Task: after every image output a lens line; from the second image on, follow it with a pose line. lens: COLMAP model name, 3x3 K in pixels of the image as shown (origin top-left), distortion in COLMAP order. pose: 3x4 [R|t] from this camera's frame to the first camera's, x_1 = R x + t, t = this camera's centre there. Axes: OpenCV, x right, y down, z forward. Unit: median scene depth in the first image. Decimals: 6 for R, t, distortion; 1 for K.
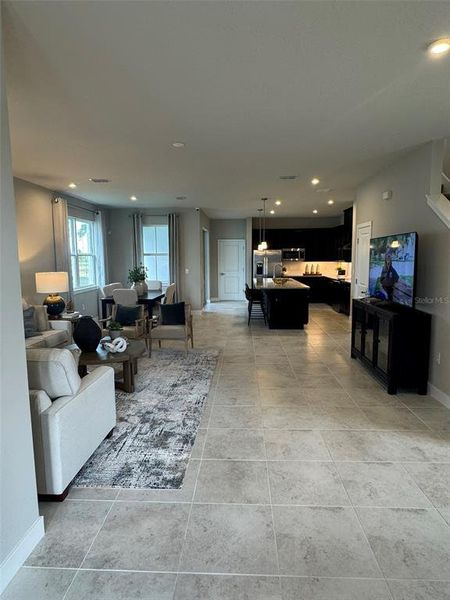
lens RADIAL K [[358.3, 0, 228.6], [0, 358.3, 299.6], [0, 0, 1]] dist [-0.002717, -0.002592]
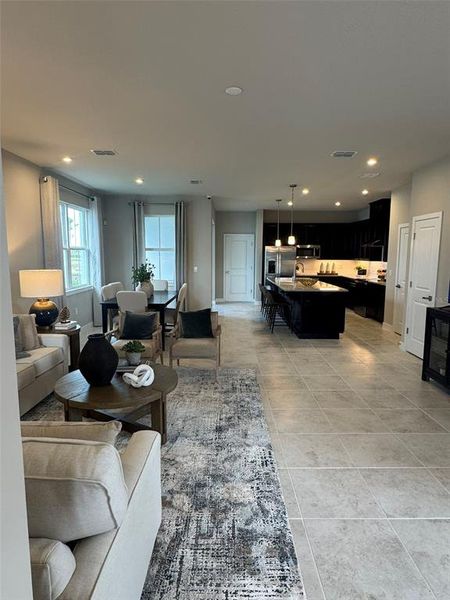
lens RADIAL K [[358.3, 0, 228.9], [0, 358.3, 300.3], [0, 0, 1]] dist [-0.002717, -0.002592]
pose [[0.998801, 0.006301, 0.048549, -0.136996], [-0.006787, 0.999928, 0.009859, -0.023093], [-0.048483, -0.010177, 0.998772, 0.227431]]
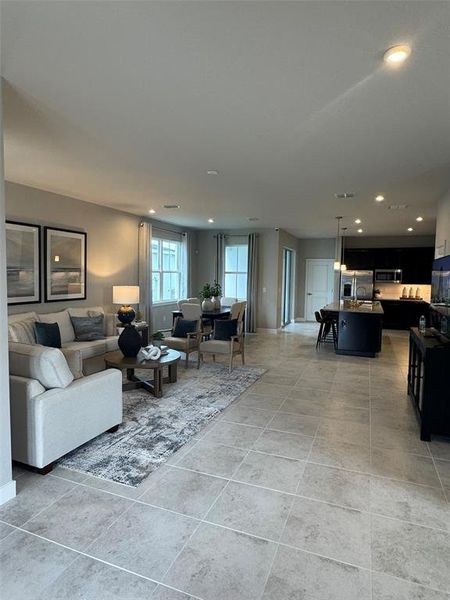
lens RADIAL K [[358.3, 0, 225.8], [0, 358.3, 299.9], [0, 0, 1]] dist [-0.002717, -0.002592]
pose [[0.943246, 0.045769, -0.328926, 0.206960], [-0.062241, 0.997270, -0.039720, -0.006138], [0.326210, 0.057939, 0.943520, 0.012014]]
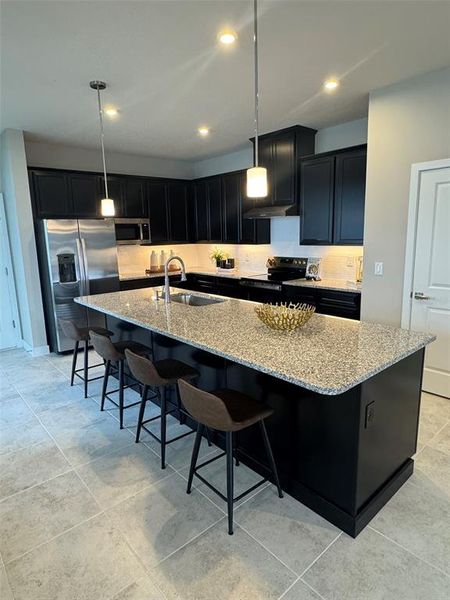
lens RADIAL K [[358.3, 0, 224.9], [0, 358.3, 300.1], [0, 0, 1]] dist [-0.002717, -0.002592]
pose [[0.730231, -0.136615, 0.669402, -0.118769], [0.100684, 0.990624, 0.092338, -0.149798], [-0.675741, -0.000030, 0.737139, 1.263762]]
